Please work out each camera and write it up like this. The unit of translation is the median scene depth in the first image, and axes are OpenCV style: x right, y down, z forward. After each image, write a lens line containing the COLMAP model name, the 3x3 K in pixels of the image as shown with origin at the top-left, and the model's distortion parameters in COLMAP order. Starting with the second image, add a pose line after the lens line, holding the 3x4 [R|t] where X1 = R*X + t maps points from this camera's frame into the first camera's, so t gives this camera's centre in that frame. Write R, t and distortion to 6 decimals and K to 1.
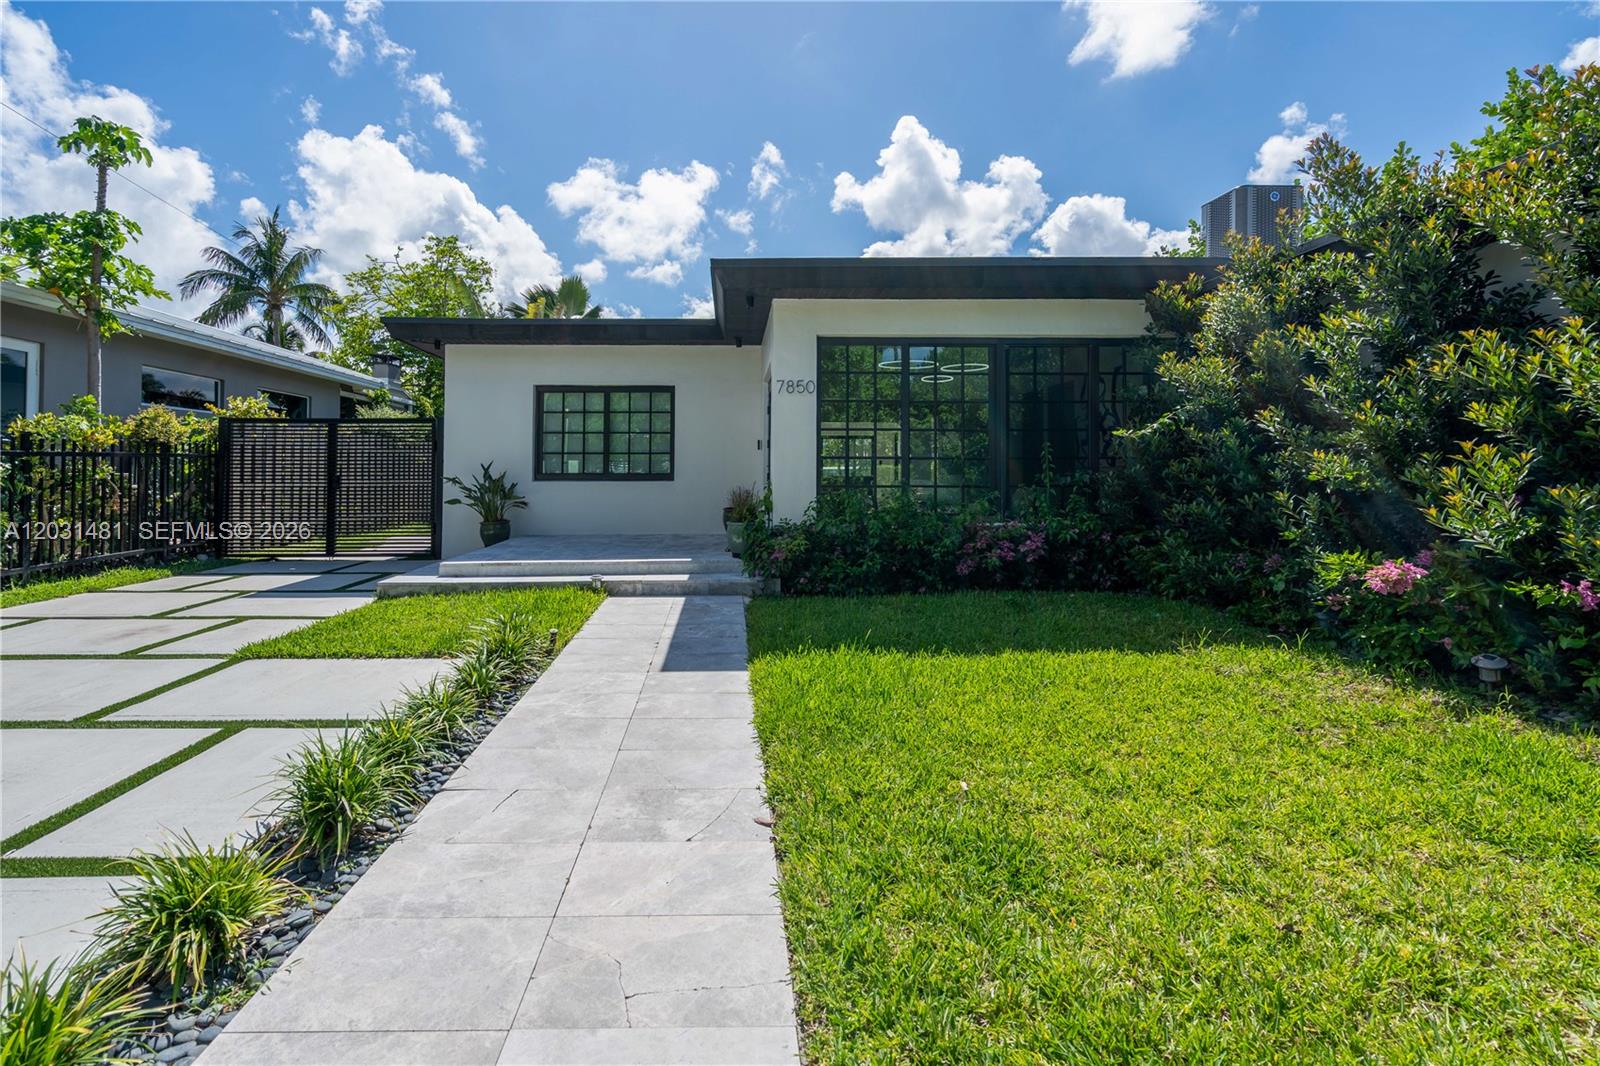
lens RADIAL K [[708.0, 0, 771.7], [0, 708.0, 463.2], [0, 0, 1]] dist [-0.004181, 0.001554]
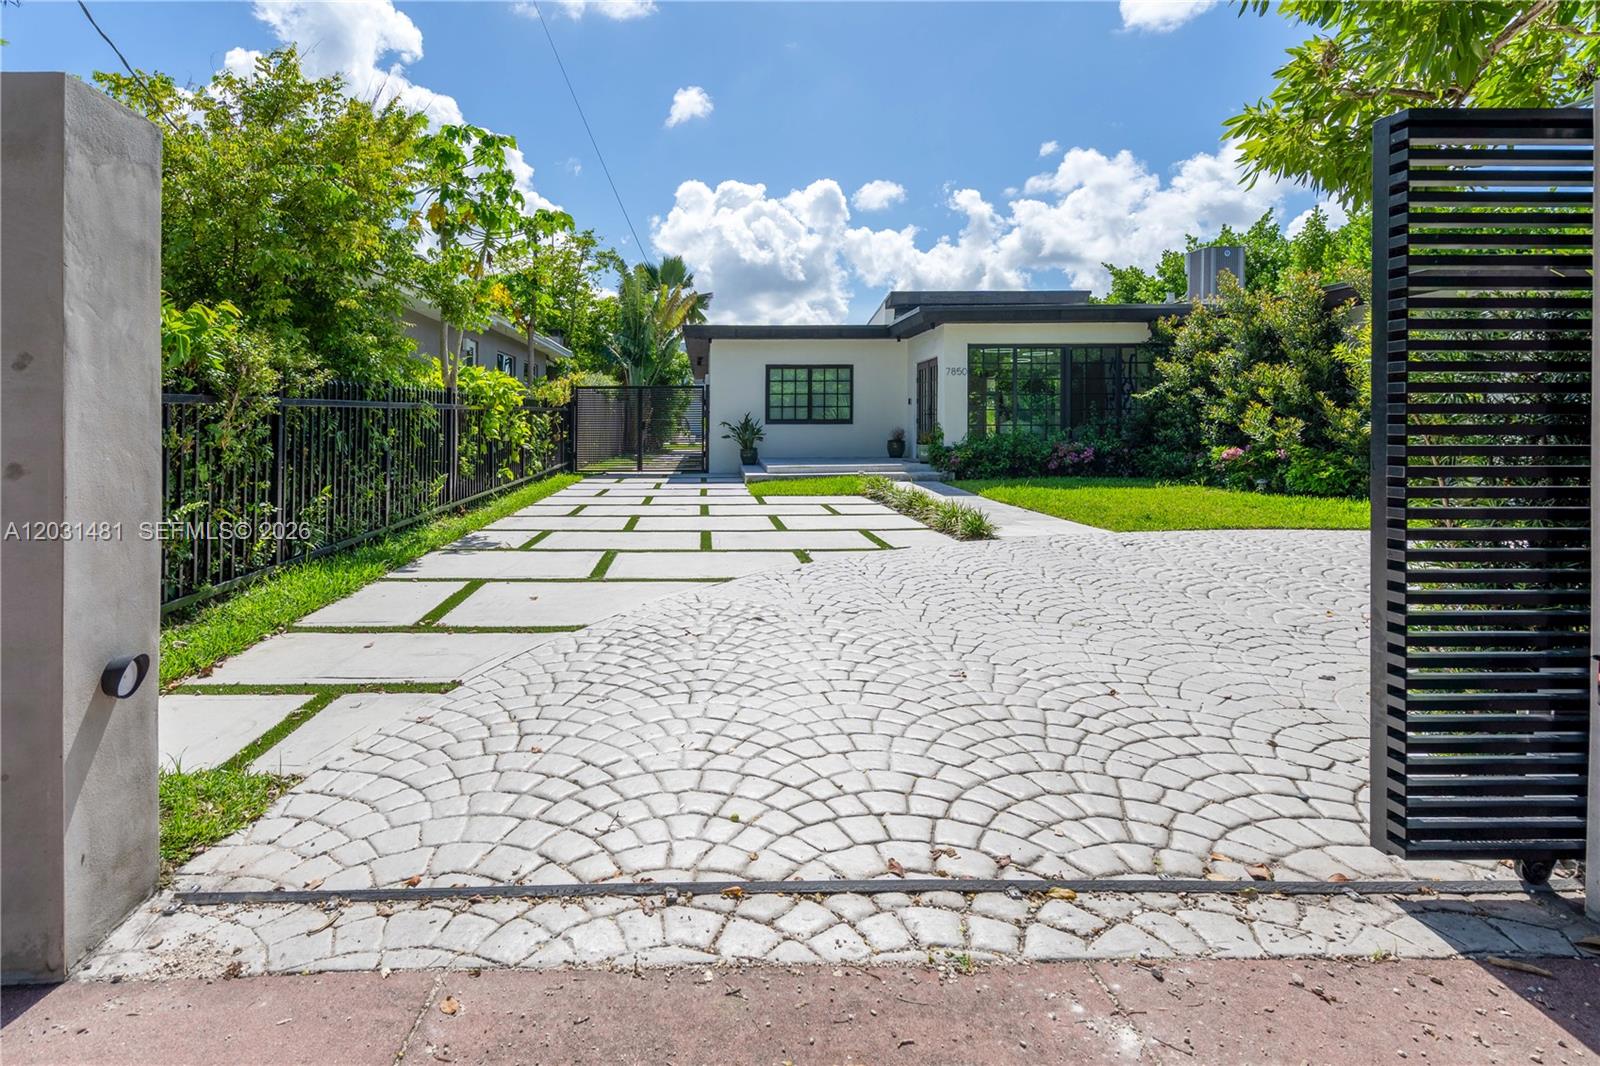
lens RADIAL K [[773.8, 0, 742.9], [0, 773.8, 441.8], [0, 0, 1]] dist [-0.004201, 0.000836]
pose [[0.999908, -0.001222, -0.013494, -0.680530], [0.001688, 0.999399, 0.034635, 0.007482], [0.013443, -0.034654, 0.999309, -1.405652]]
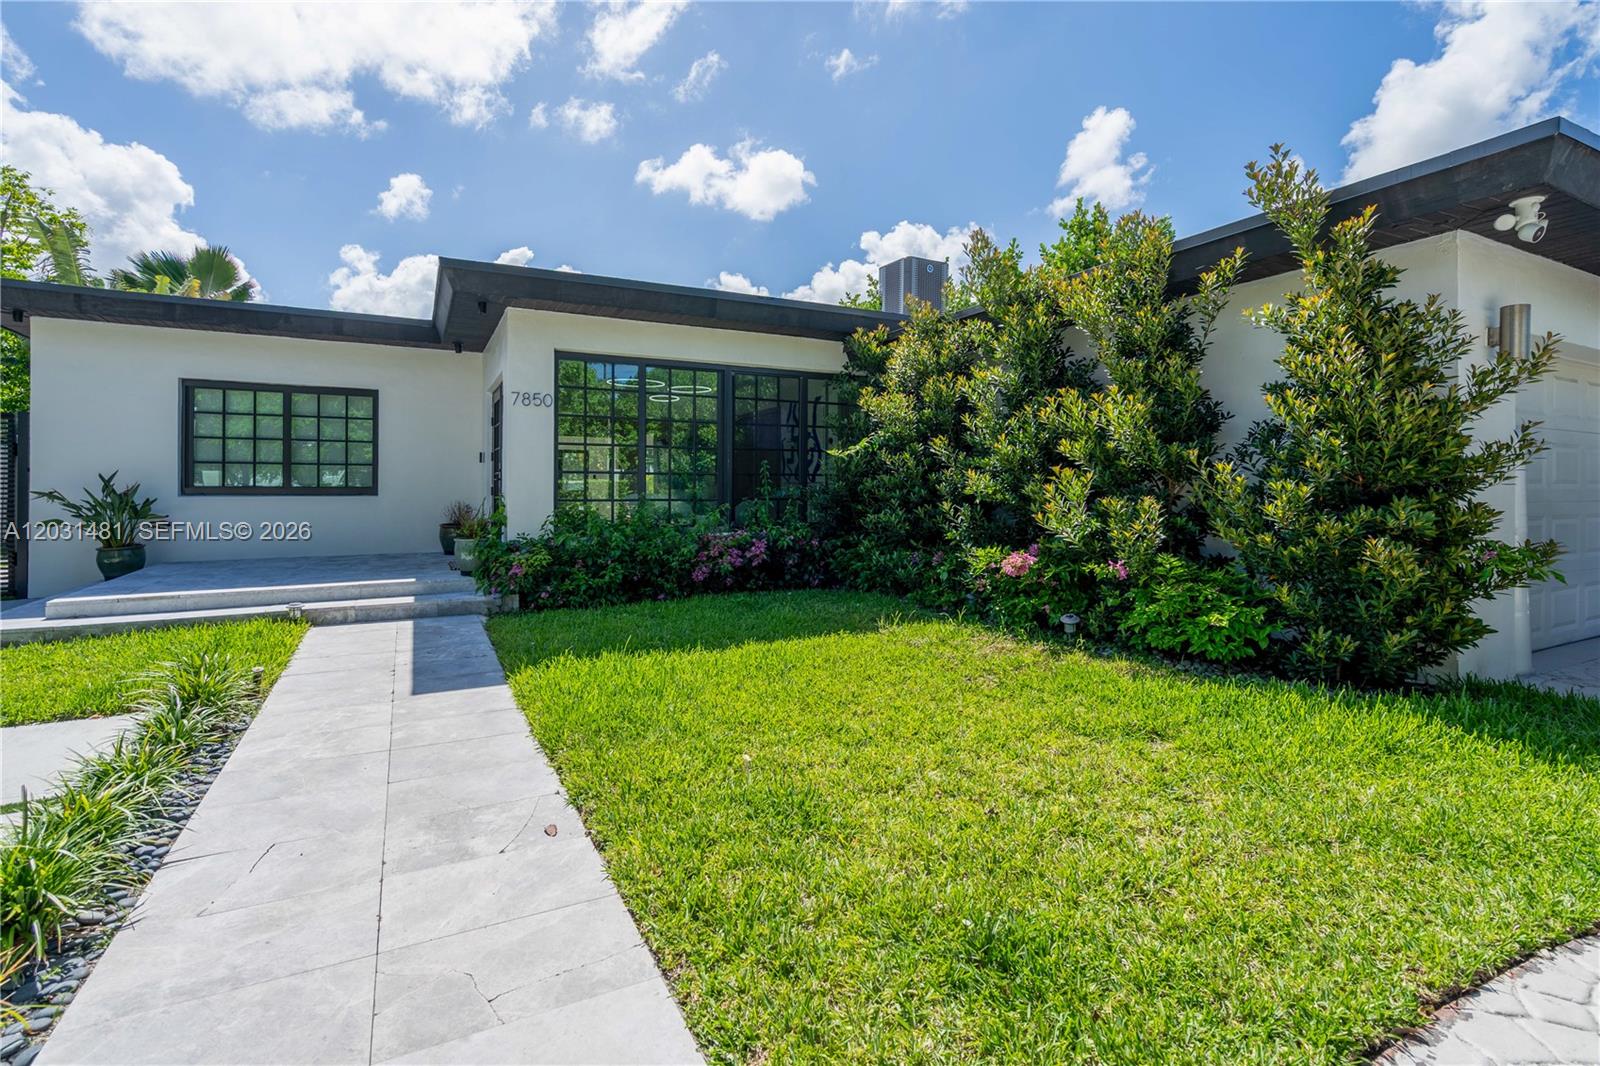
lens RADIAL K [[689.6, 0, 780.5], [0, 689.6, 491.6], [0, 0, 1]] dist [-0.004970, 0.001410]
pose [[0.908432, 0.000681, 0.418032, -0.072016], [-0.008900, 0.999804, 0.017712, 0.000314], [-0.417938, -0.019811, 0.908260, -0.018209]]
